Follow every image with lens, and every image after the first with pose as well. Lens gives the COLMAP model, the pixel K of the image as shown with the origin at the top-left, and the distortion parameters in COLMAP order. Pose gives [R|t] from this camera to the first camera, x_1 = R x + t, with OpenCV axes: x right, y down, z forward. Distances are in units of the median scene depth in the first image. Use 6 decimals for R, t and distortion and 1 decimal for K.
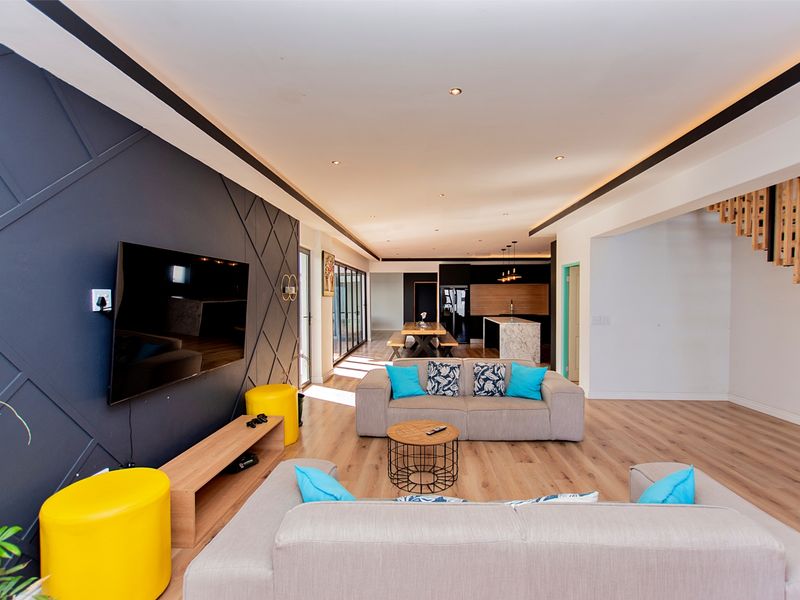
lens RADIAL K [[407.2, 0, 400.0], [0, 407.2, 300.0], [0, 0, 1]] dist [0.001215, 0.000409]
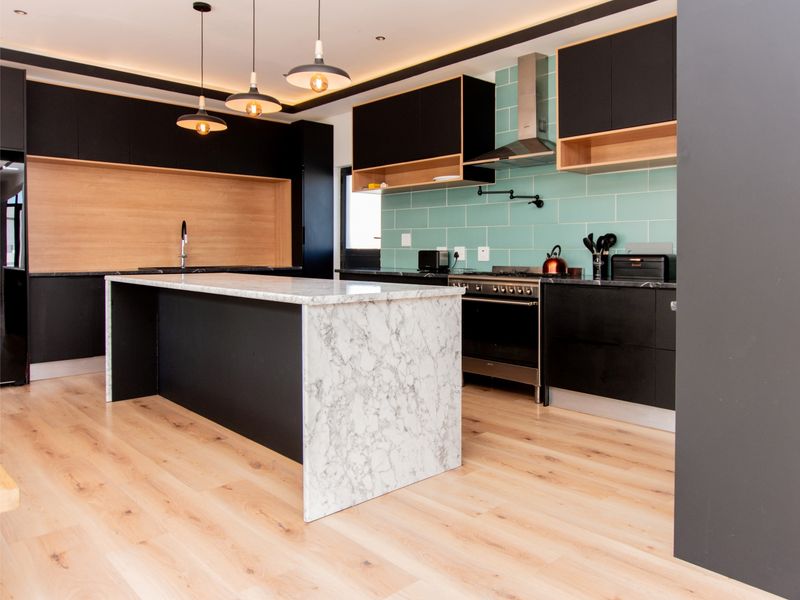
lens RADIAL K [[583.8, 0, 400.0], [0, 583.8, 300.0], [0, 0, 1]] dist [-0.003670, -0.001387]
pose [[0.697749, -0.051873, 0.714461, 0.084238], [0.000301, 0.997396, 0.072121, 0.035559], [-0.716342, -0.050107, 0.695948, 0.717984]]
